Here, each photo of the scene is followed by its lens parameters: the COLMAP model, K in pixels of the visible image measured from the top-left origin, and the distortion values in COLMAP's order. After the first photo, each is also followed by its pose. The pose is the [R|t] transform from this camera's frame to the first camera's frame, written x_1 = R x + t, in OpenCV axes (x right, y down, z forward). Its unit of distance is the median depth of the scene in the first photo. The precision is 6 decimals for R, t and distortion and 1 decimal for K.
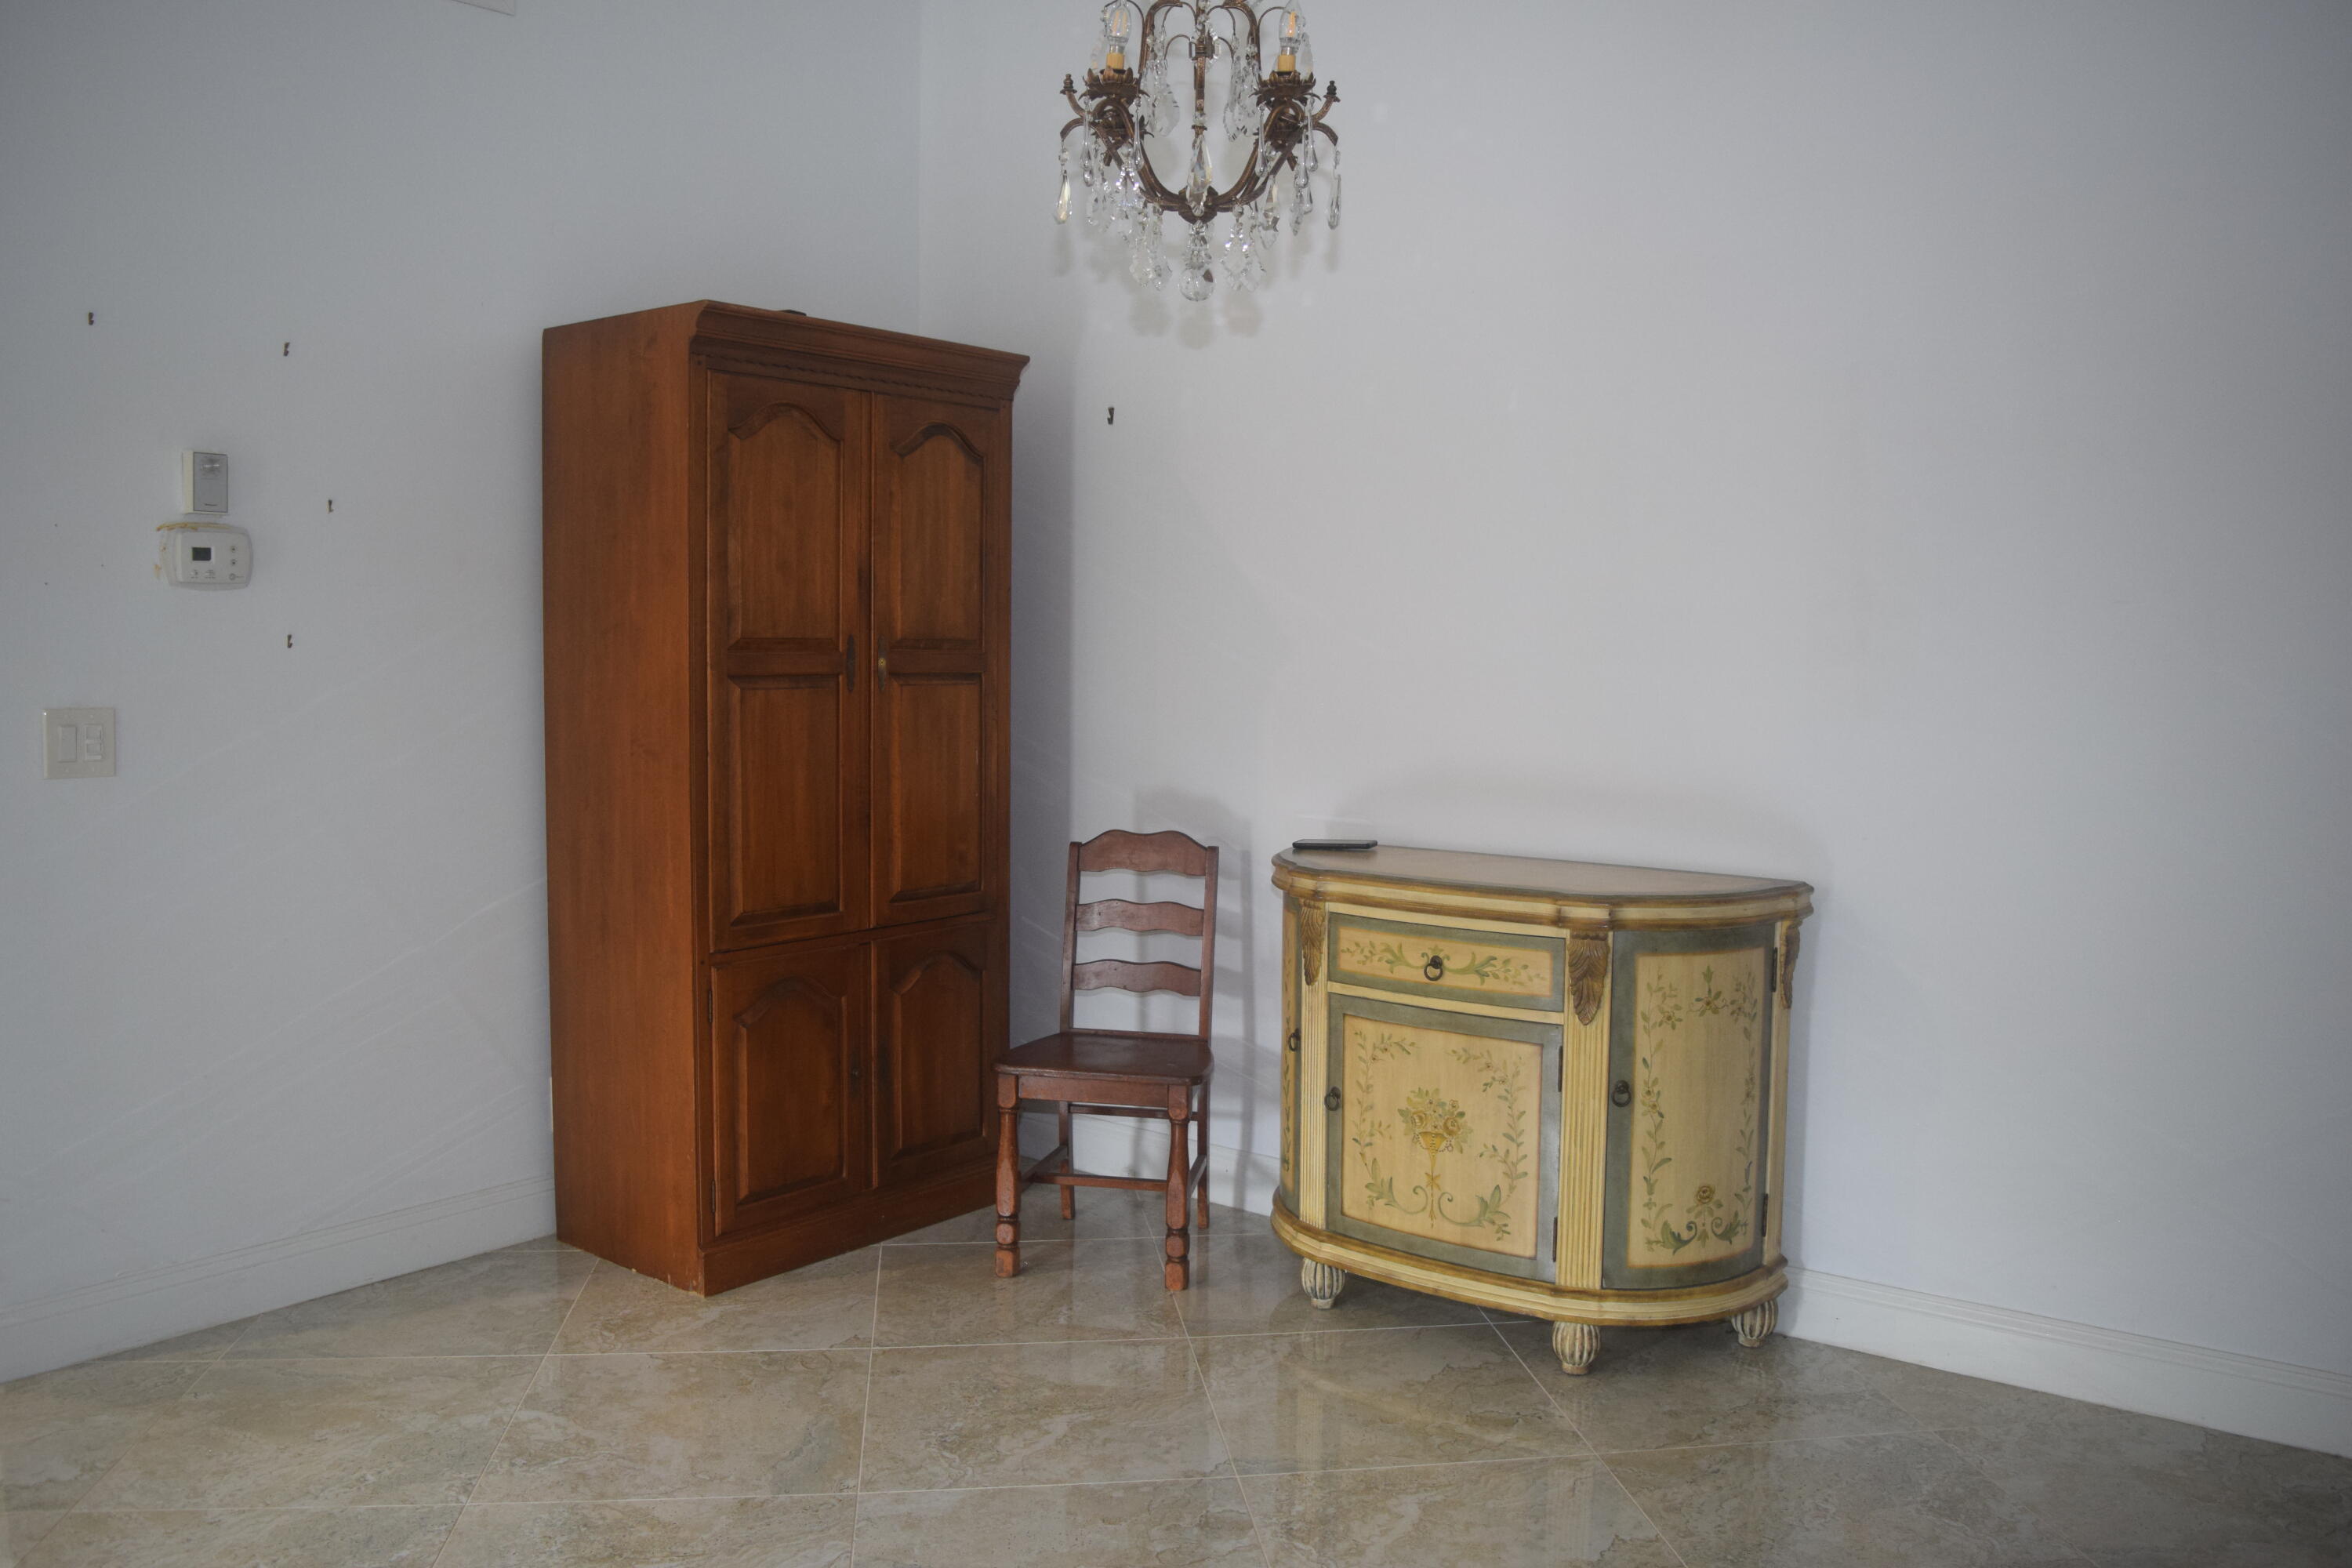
lens RADIAL K [[1861.7, 0, 1173.6], [0, 1861.7, 785.3], [0, 0, 1]] dist [-0.097997, 0.024354]
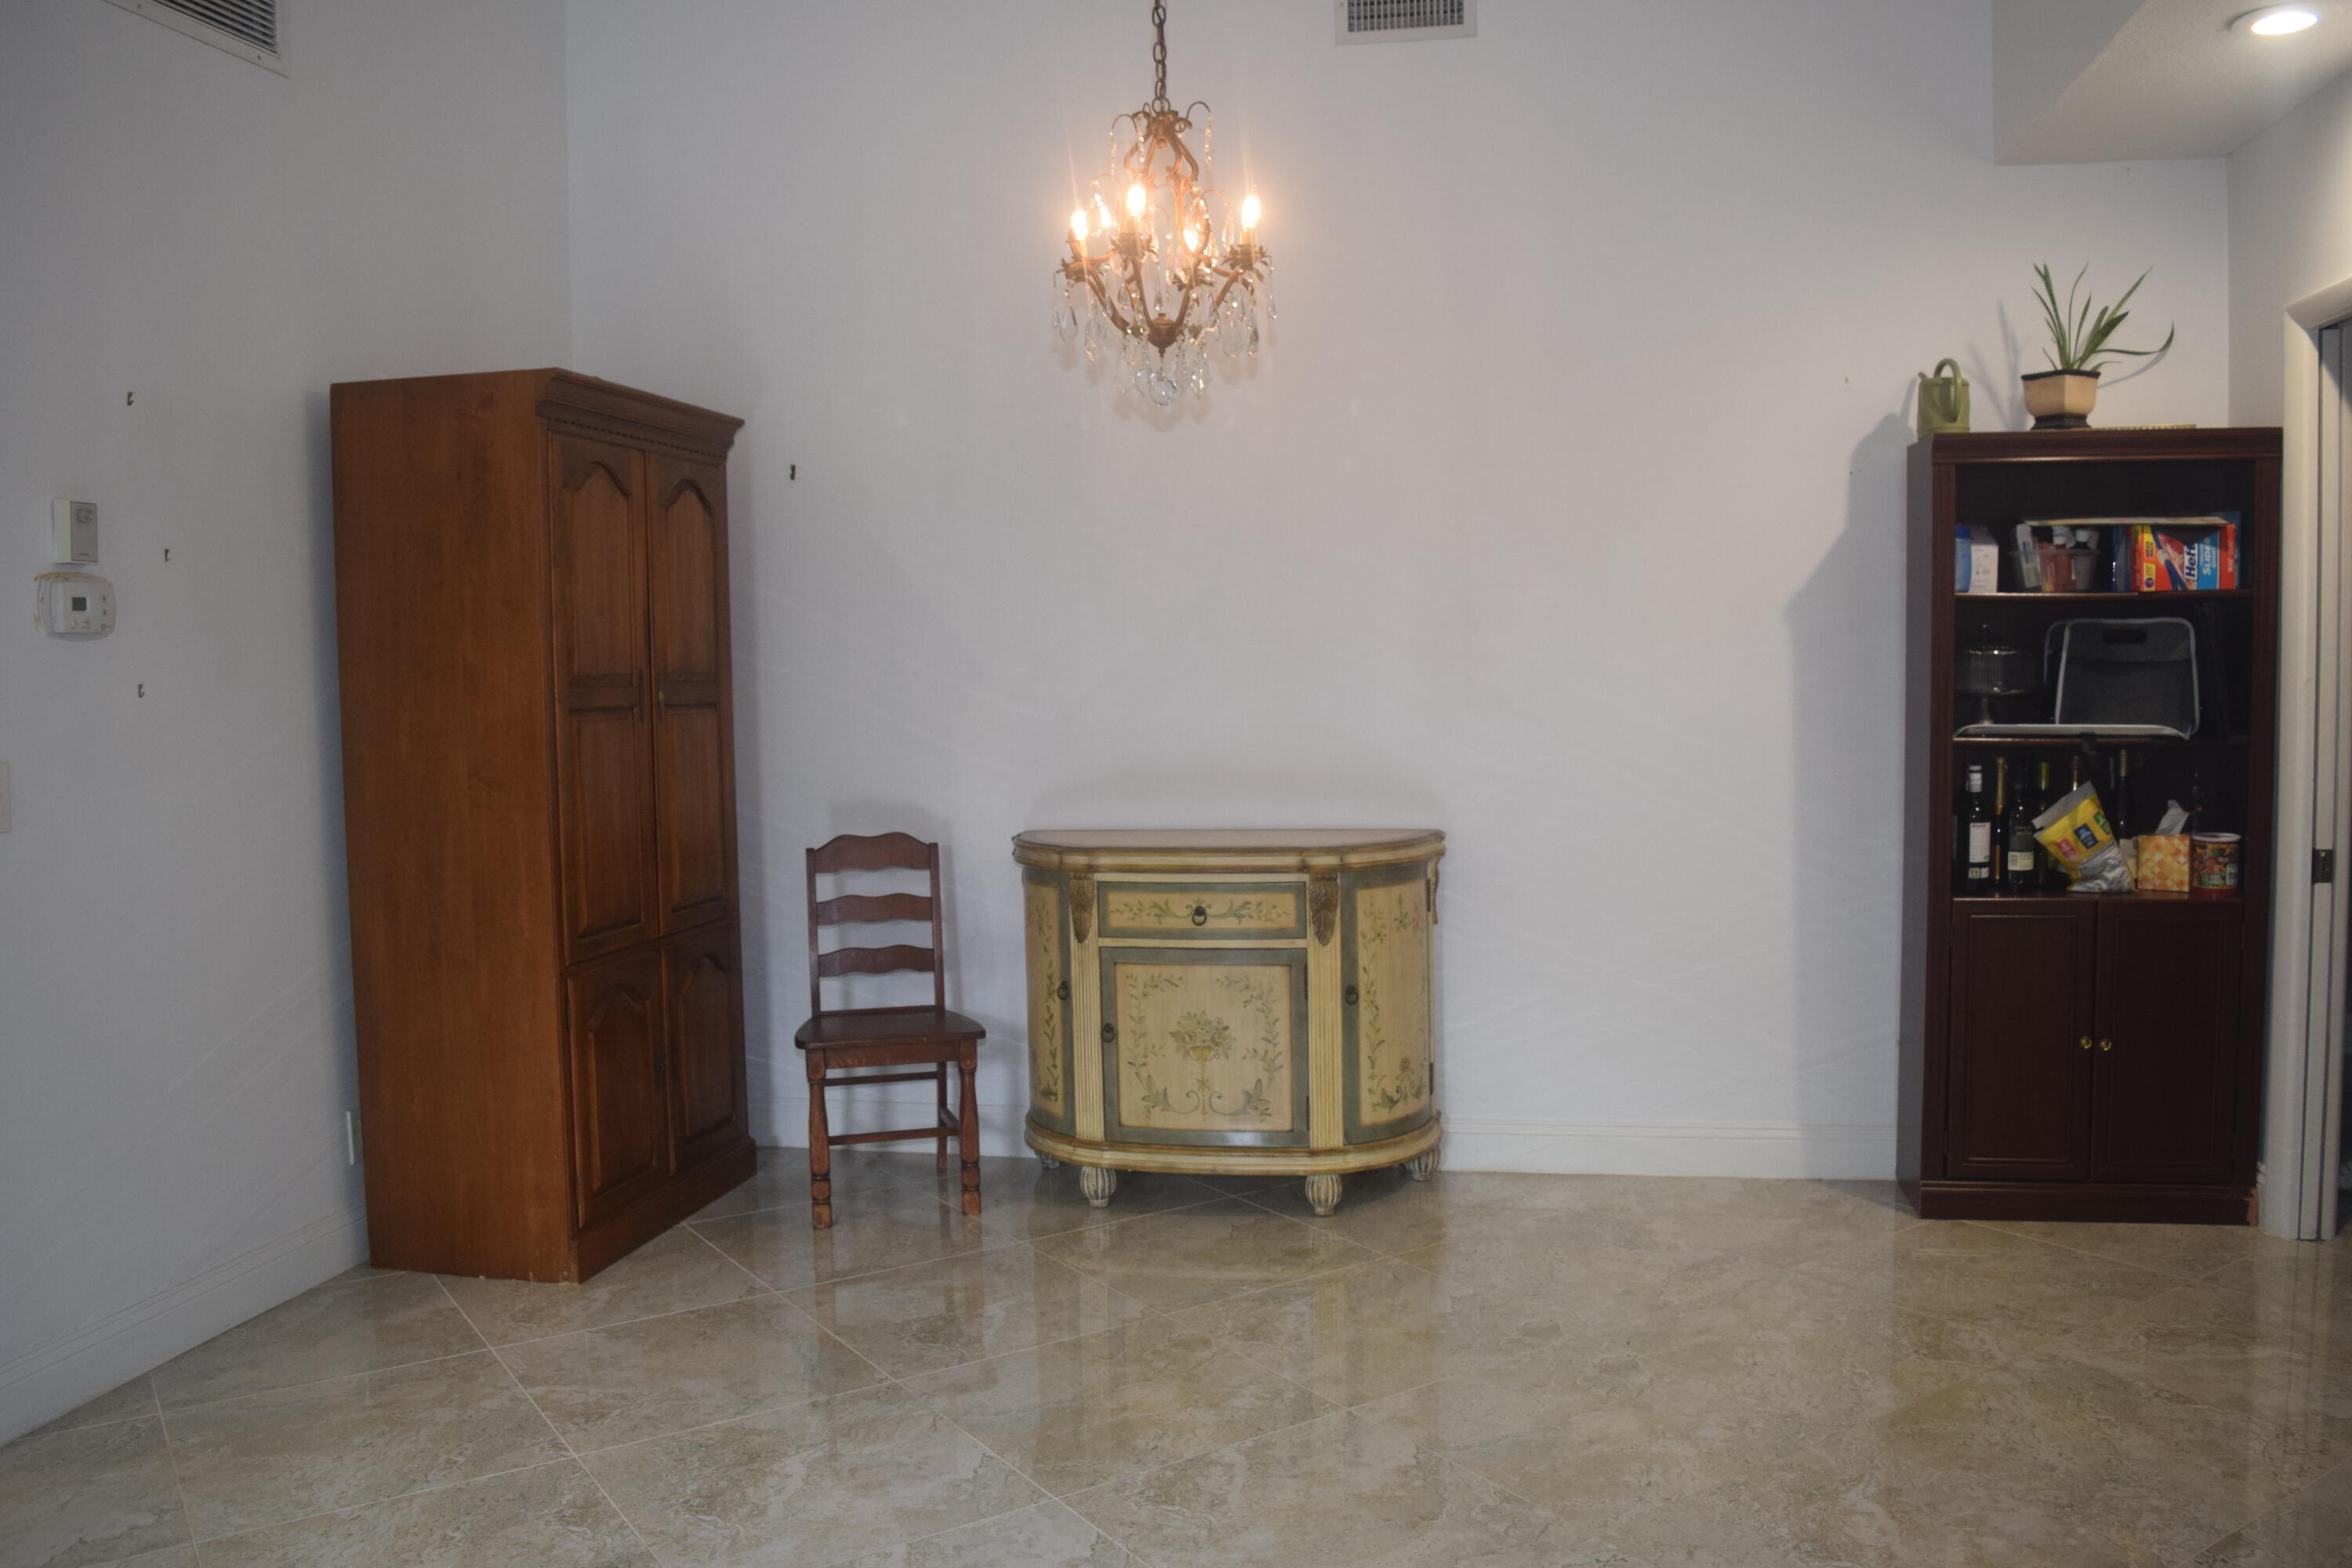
lens RADIAL K [[1861.7, 0, 1183.6], [0, 1861.7, 782.0], [0, 0, 1]] dist [-0.097997, 0.024354]
pose [[0.893551, -0.054558, 0.445635, -0.413745], [0.062521, 0.998039, -0.003174, 0.009588], [-0.444588, 0.030698, 0.895209, -0.136266]]
